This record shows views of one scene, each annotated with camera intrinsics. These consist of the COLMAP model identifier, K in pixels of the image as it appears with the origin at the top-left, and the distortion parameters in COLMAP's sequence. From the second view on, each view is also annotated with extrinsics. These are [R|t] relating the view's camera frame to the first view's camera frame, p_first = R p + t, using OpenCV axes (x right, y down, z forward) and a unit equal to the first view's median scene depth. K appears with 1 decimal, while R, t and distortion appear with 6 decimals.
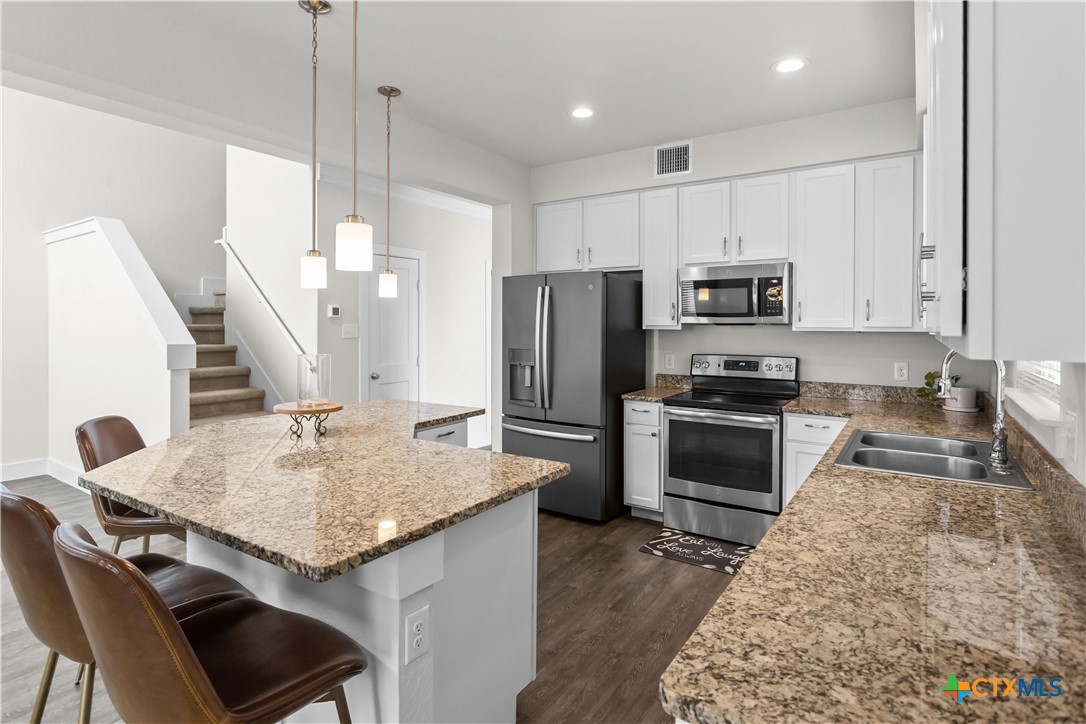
lens RADIAL K [[555.4, 0, 534.1], [0, 555.4, 329.3], [0, 0, 1]] dist [-0.016153, 0.007163]
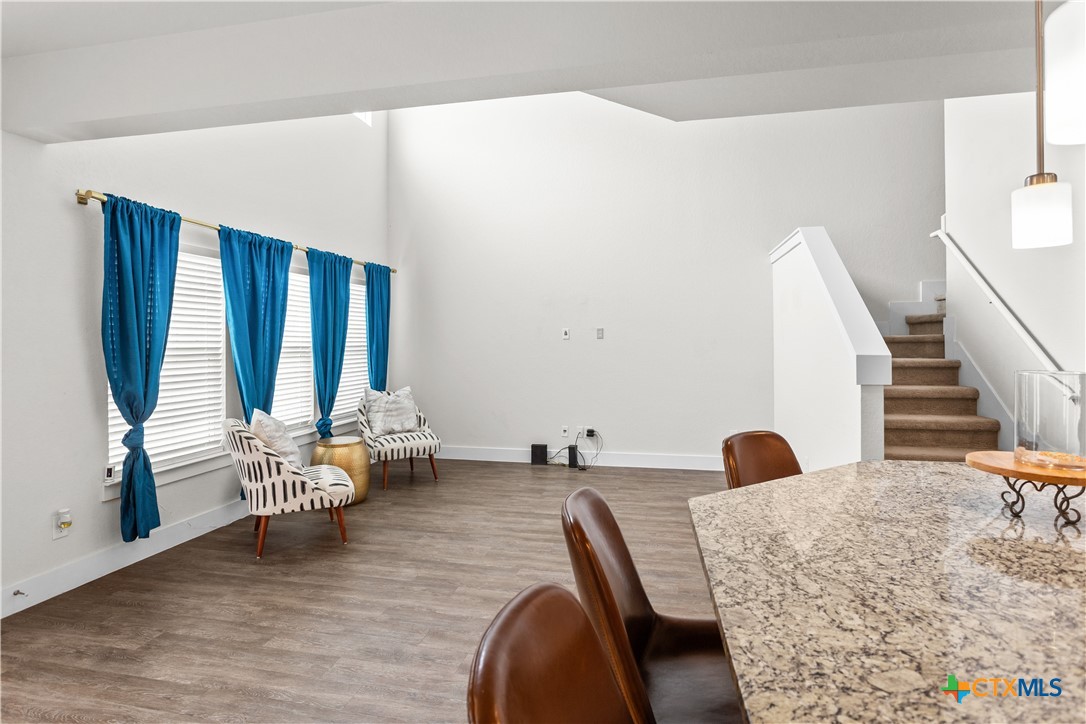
lens RADIAL K [[555.4, 0, 539.3], [0, 555.4, 337.4], [0, 0, 1]] dist [-0.016153, 0.007163]
pose [[0.381873, -0.010737, -0.924153, -0.055474], [-0.003883, 0.999905, -0.013222, 0.012904], [0.924207, 0.008637, 0.381795, 0.207310]]
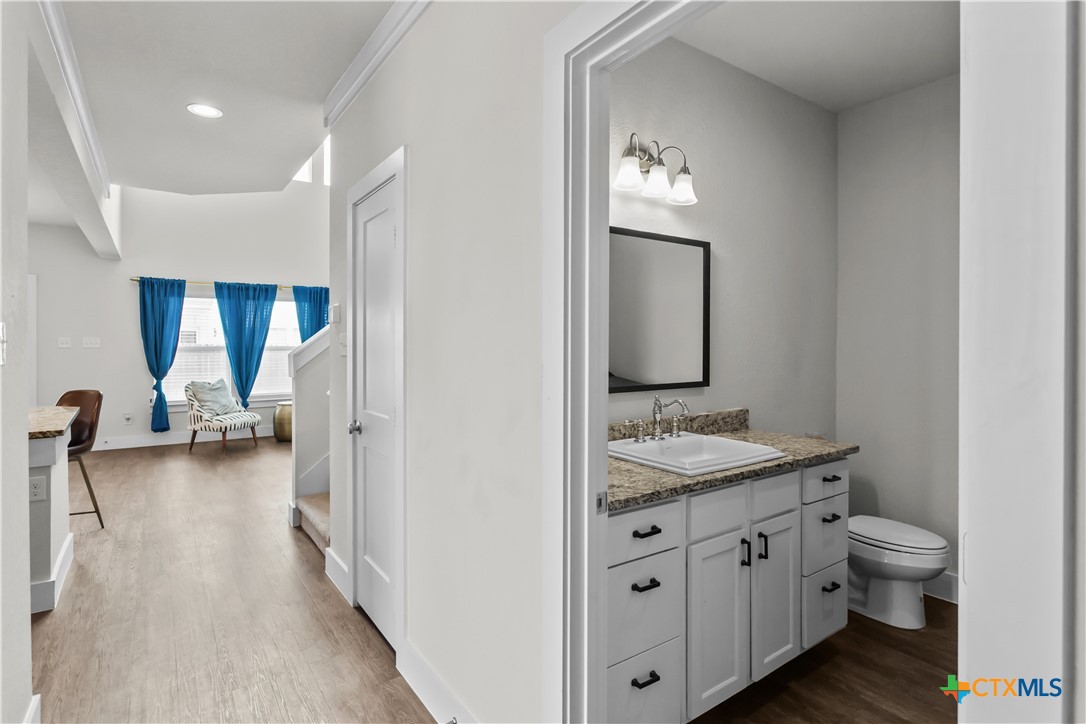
lens RADIAL K [[555.4, 0, 551.4], [0, 555.4, 336.7], [0, 0, 1]] dist [-0.016153, 0.007163]
pose [[-0.325352, -0.012335, -0.945512, 0.223676], [-0.007628, 0.999917, -0.010420, 0.001682], [0.945562, 0.003823, -0.325419, 1.720871]]
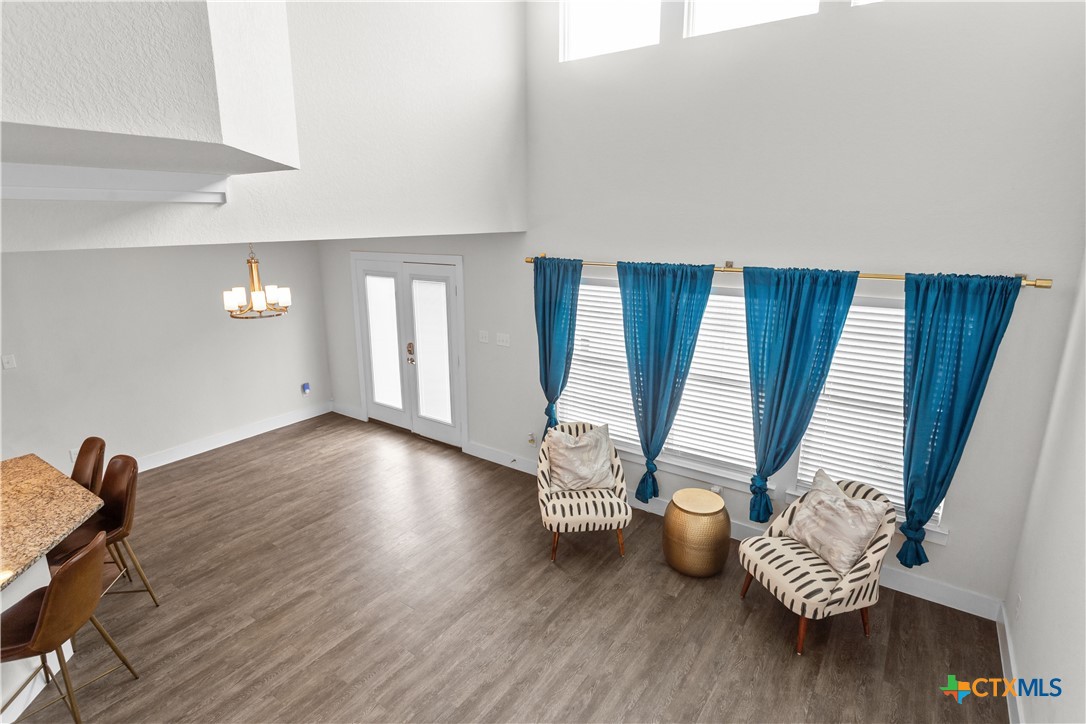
lens RADIAL K [[555.4, 0, 543.2], [0, 555.4, 347.8], [0, 0, 1]] dist [-0.016153, 0.007163]
pose [[-1.000000, -0.000446, 0.000225, -1.001902], [-0.000380, 0.971399, 0.237454, -0.286490], [-0.000324, 0.237454, -0.971399, 1.165535]]
